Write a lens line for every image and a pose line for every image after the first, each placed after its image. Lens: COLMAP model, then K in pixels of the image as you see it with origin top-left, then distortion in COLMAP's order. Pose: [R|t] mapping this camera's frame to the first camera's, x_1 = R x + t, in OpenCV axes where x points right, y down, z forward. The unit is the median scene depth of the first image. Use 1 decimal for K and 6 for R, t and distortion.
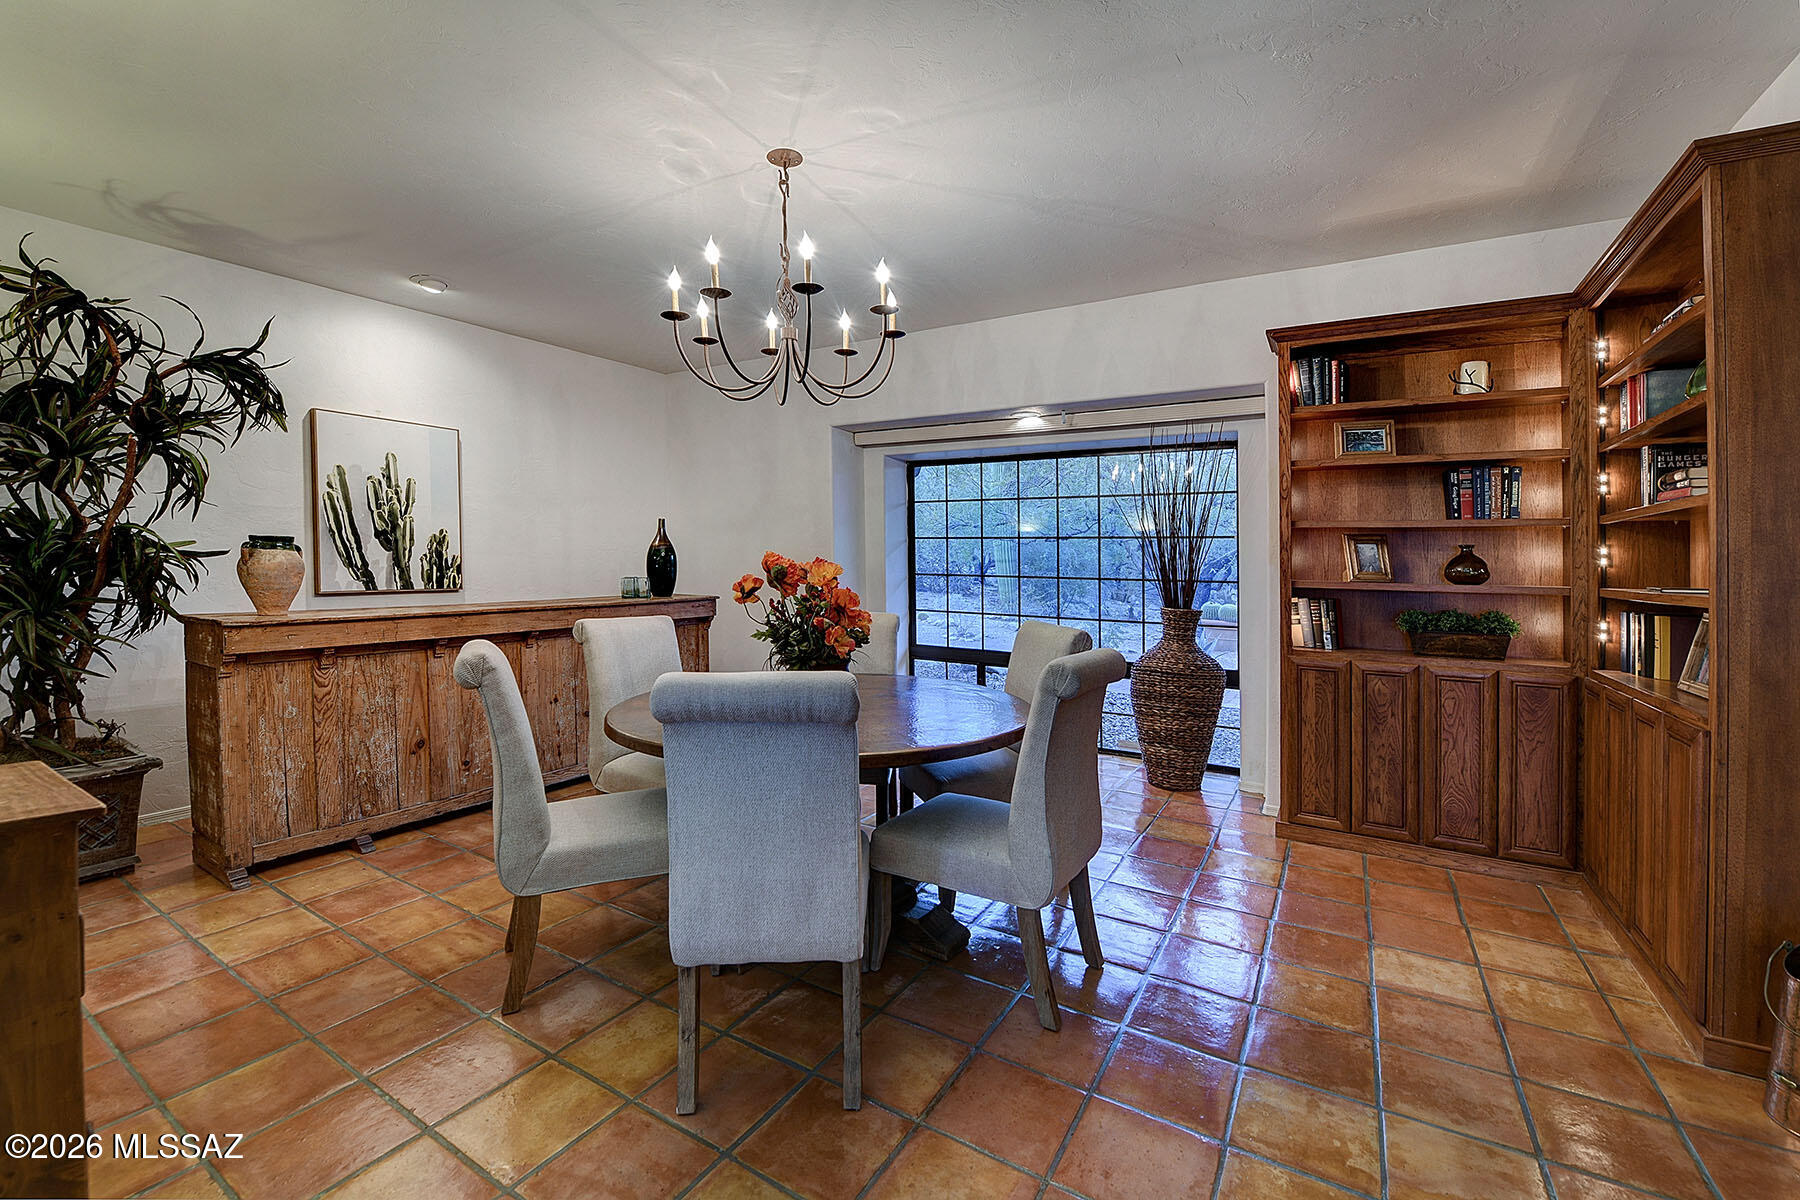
lens RADIAL K [[748.5, 0, 880.8], [0, 748.5, 575.8], [0, 0, 1]] dist [0.001566, -0.006864]
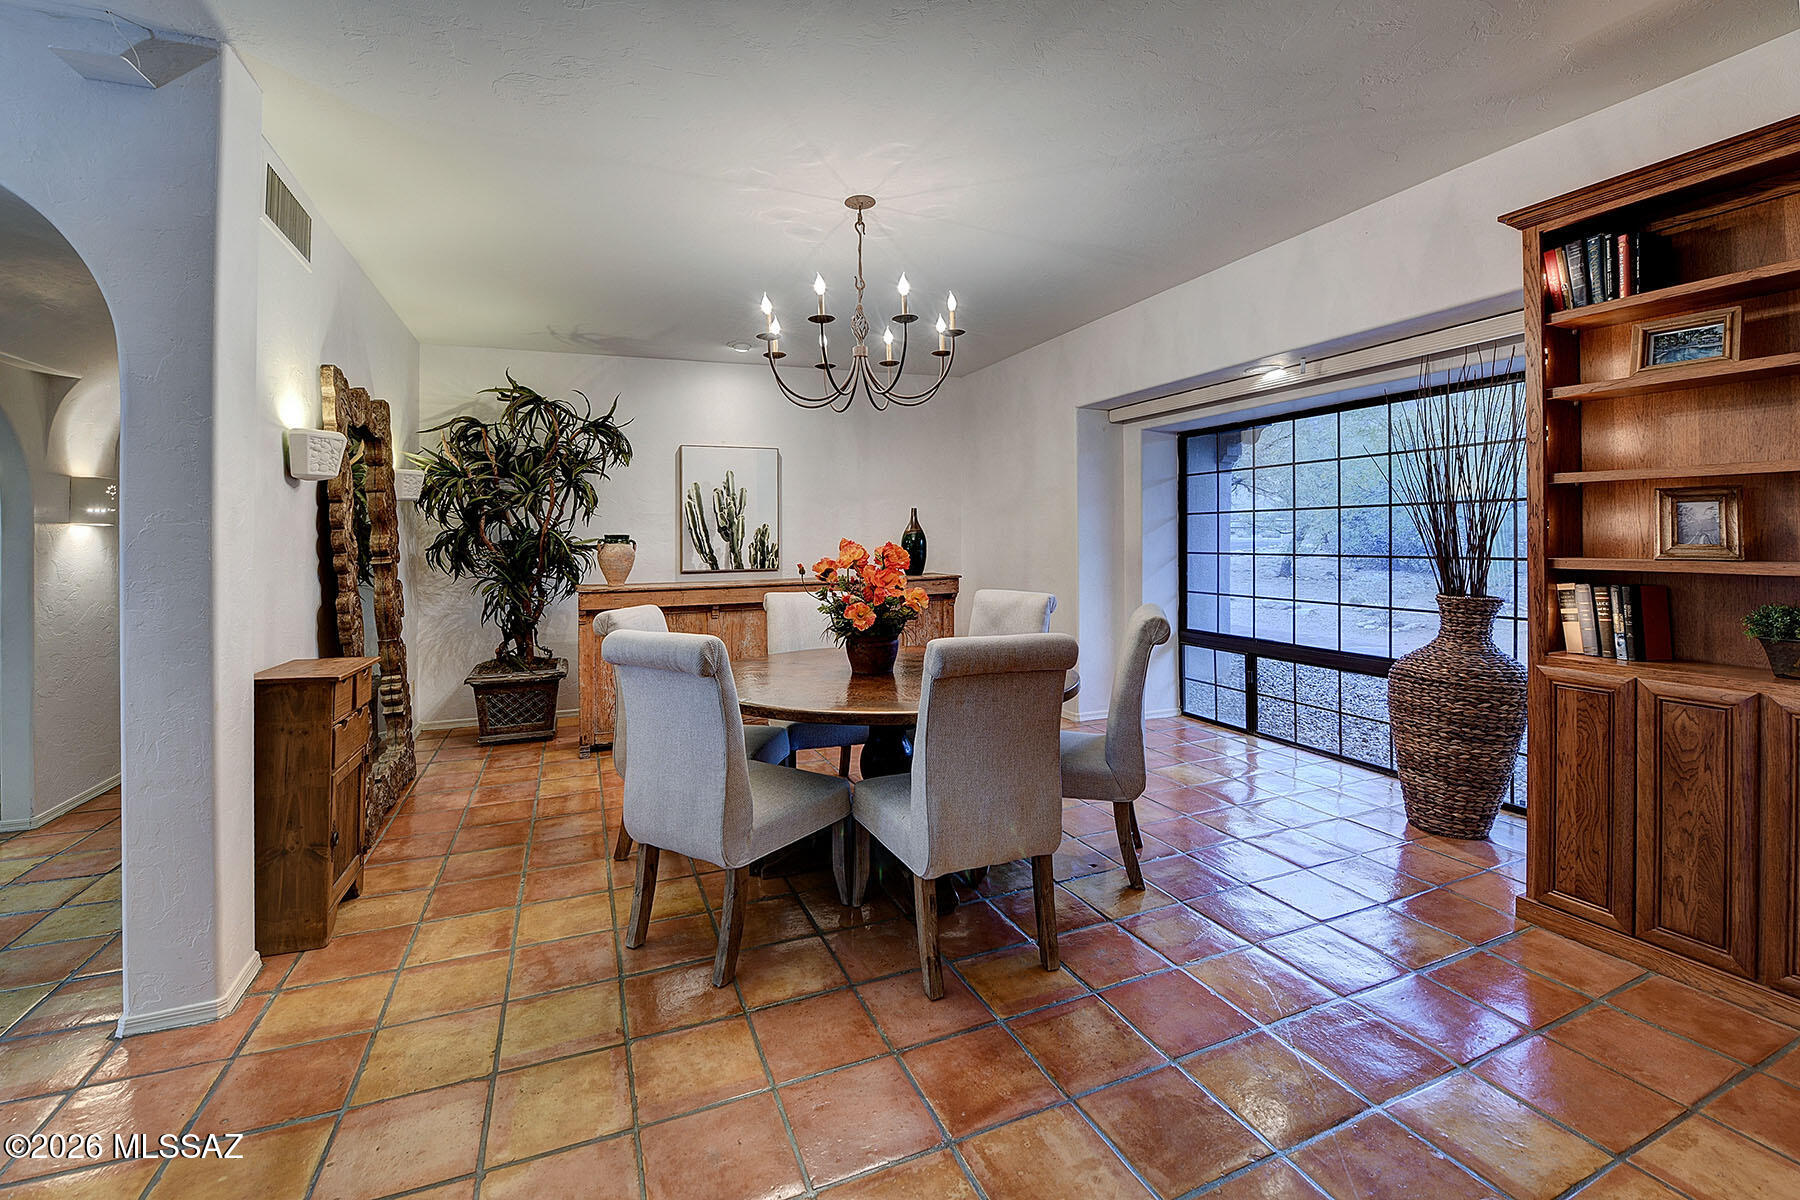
lens RADIAL K [[738.1, 0, 891.0], [0, 738.1, 540.5], [0, 0, 1]] dist [-0.000306, -0.001273]
pose [[0.814933, -0.020966, -0.579176, 0.456559], [0.010089, 0.999707, -0.021994, -0.002107], [0.579468, 0.012080, 0.814905, 0.072394]]
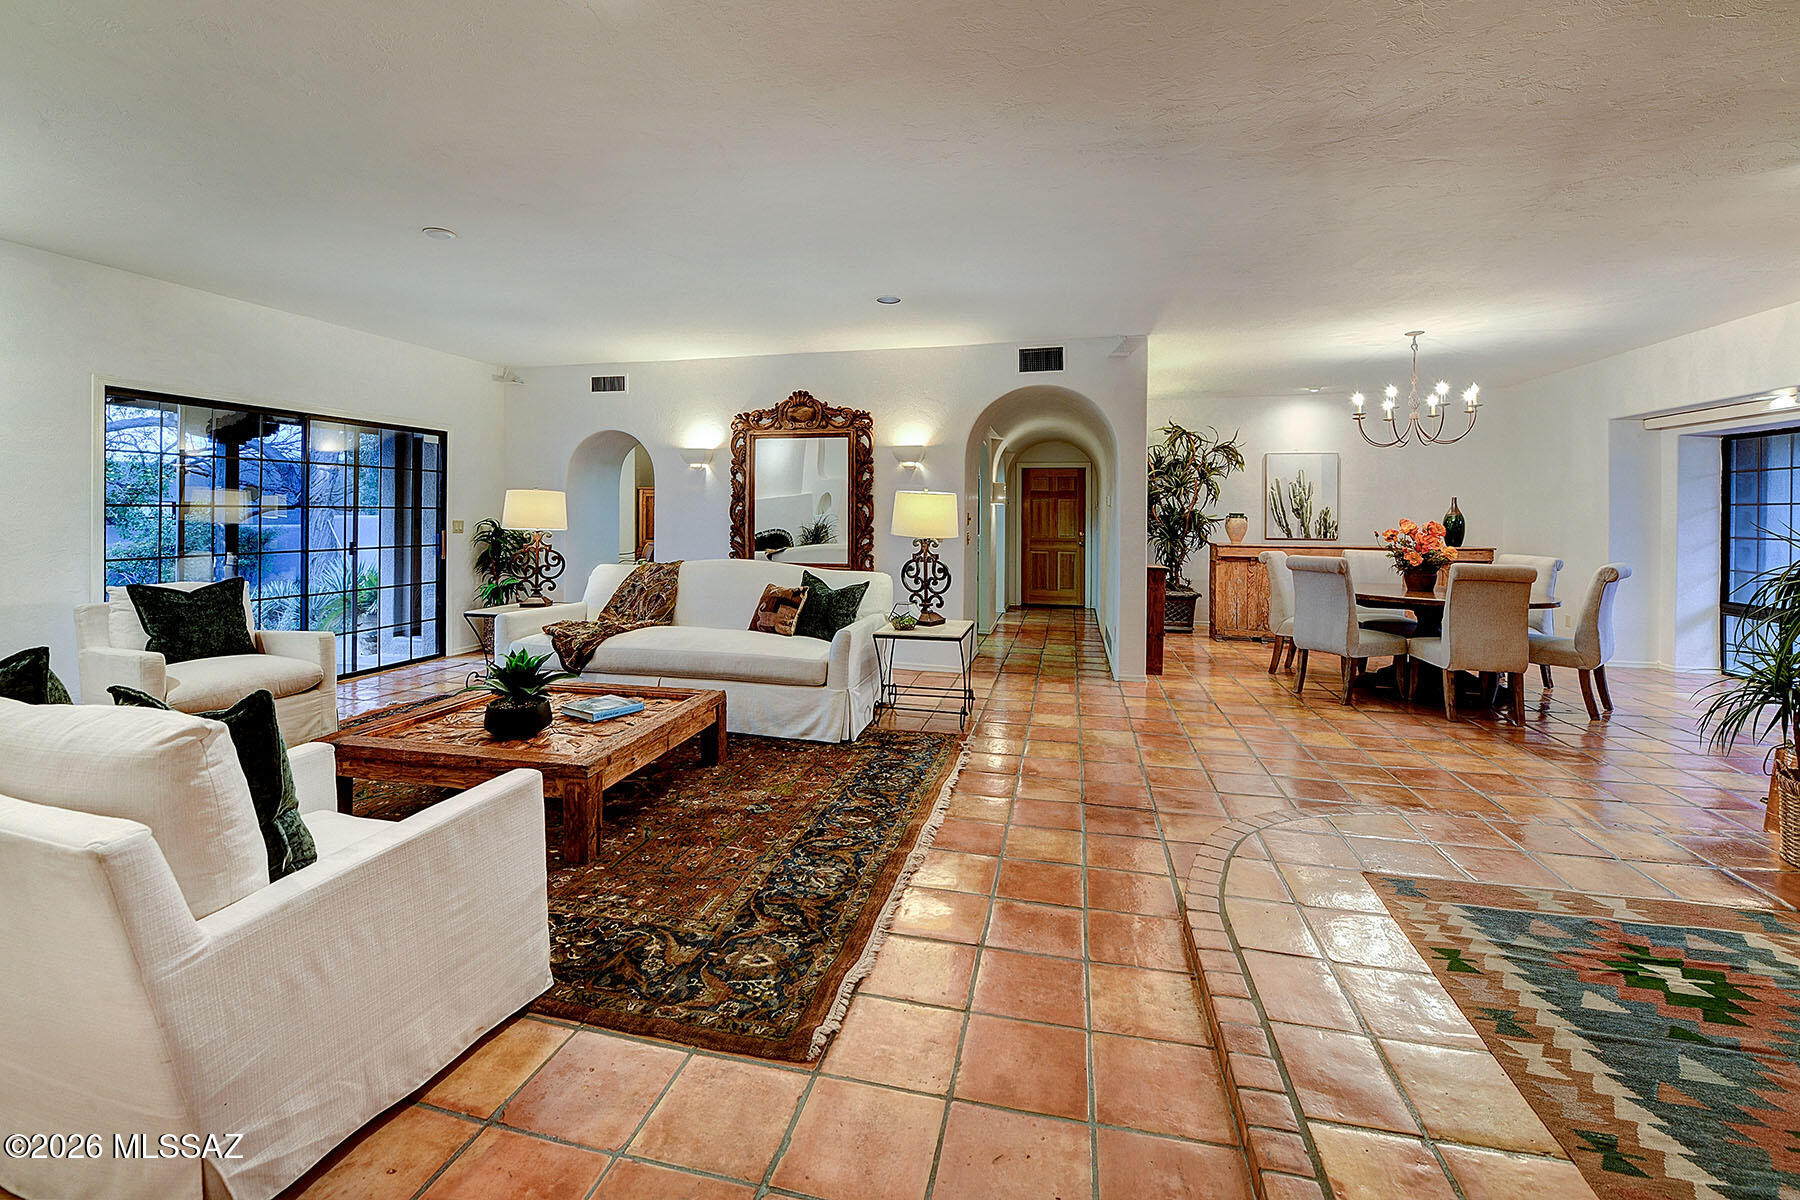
lens RADIAL K [[783.4, 0, 903.6], [0, 783.4, 510.7], [0, 0, 1]] dist [-0.014141, -0.000190]
pose [[0.346453, -0.014066, -0.937962, 1.124845], [-0.025781, 0.999367, -0.024509, 0.028761], [0.937713, 0.032673, 0.345871, -0.861942]]
